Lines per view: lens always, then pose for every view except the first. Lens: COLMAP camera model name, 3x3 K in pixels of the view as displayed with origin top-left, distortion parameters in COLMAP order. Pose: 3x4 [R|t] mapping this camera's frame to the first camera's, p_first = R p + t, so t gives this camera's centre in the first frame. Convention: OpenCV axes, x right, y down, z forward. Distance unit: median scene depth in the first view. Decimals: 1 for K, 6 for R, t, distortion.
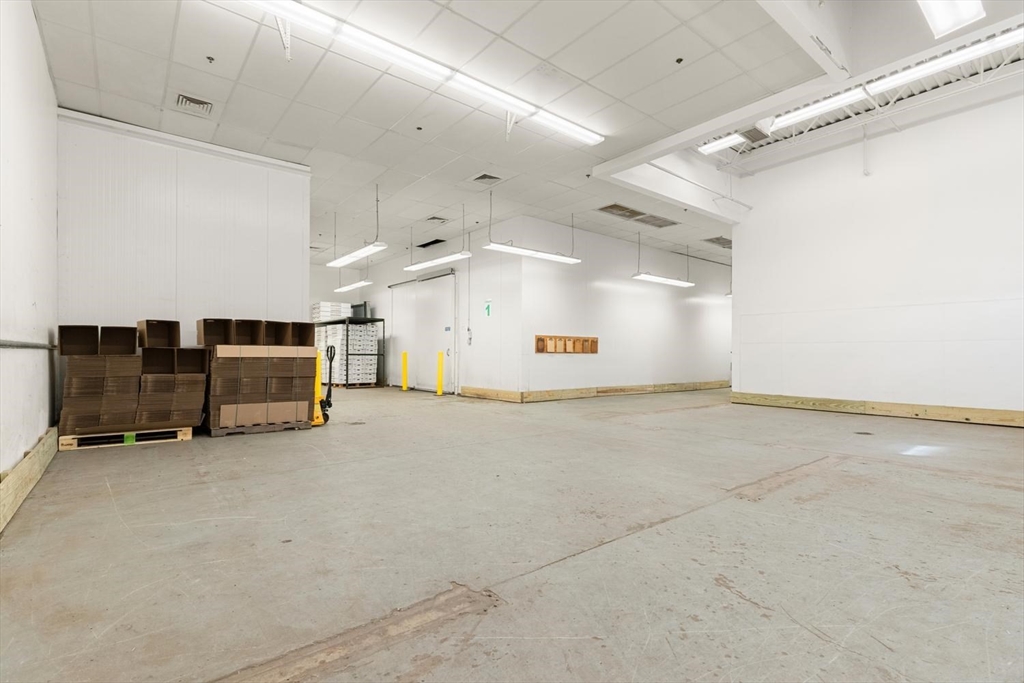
lens RADIAL K [[470.4, 0, 509.6], [0, 470.4, 355.2], [0, 0, 1]] dist [0.004626, -0.000027]
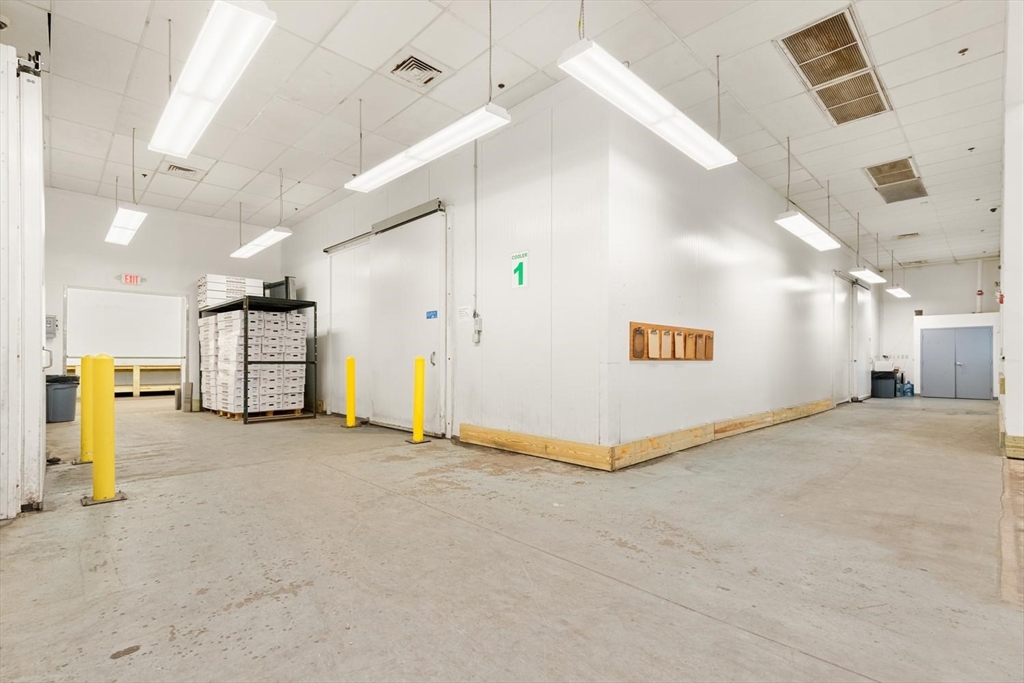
lens RADIAL K [[470.9, 0, 507.1], [0, 470.9, 362.1], [0, 0, 1]] dist [0.003089, 0.000108]
pose [[0.996313, -0.002464, 0.085763, -0.101965], [0.002195, 0.999992, 0.003235, -0.004095], [-0.085770, -0.003035, 0.996310, 0.509291]]
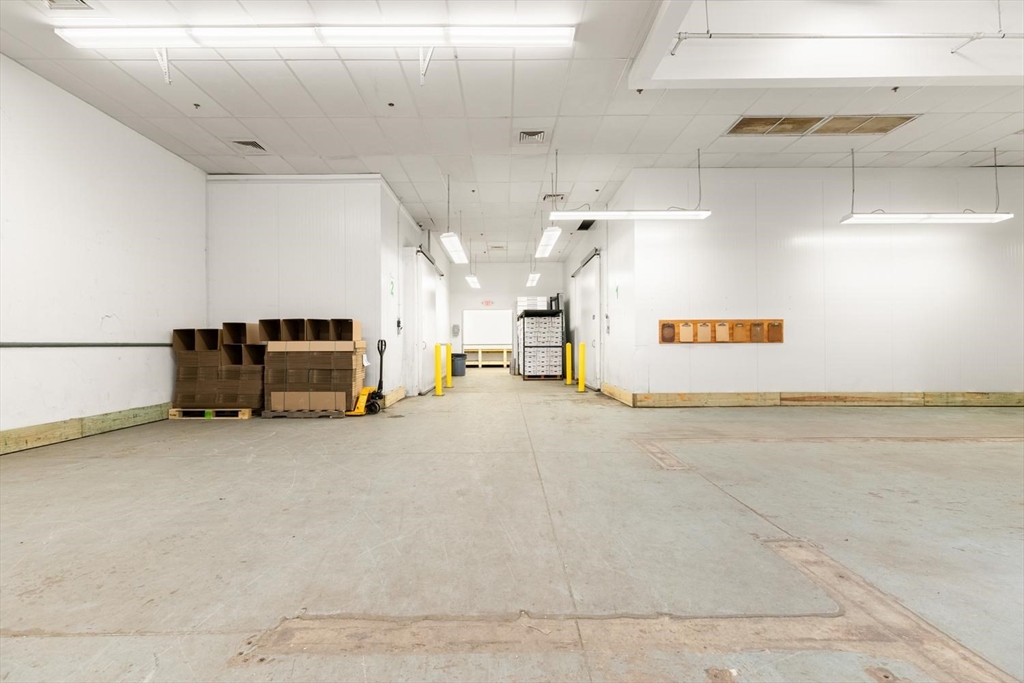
lens RADIAL K [[461.2, 0, 512.0], [0, 461.2, 341.5], [0, 0, 1]] dist [0.005264, 0.000129]
pose [[0.786214, -0.015390, -0.617763, 0.311466], [0.009173, 0.999870, -0.013235, 0.000012], [0.617886, 0.004739, 0.786253, 0.244520]]
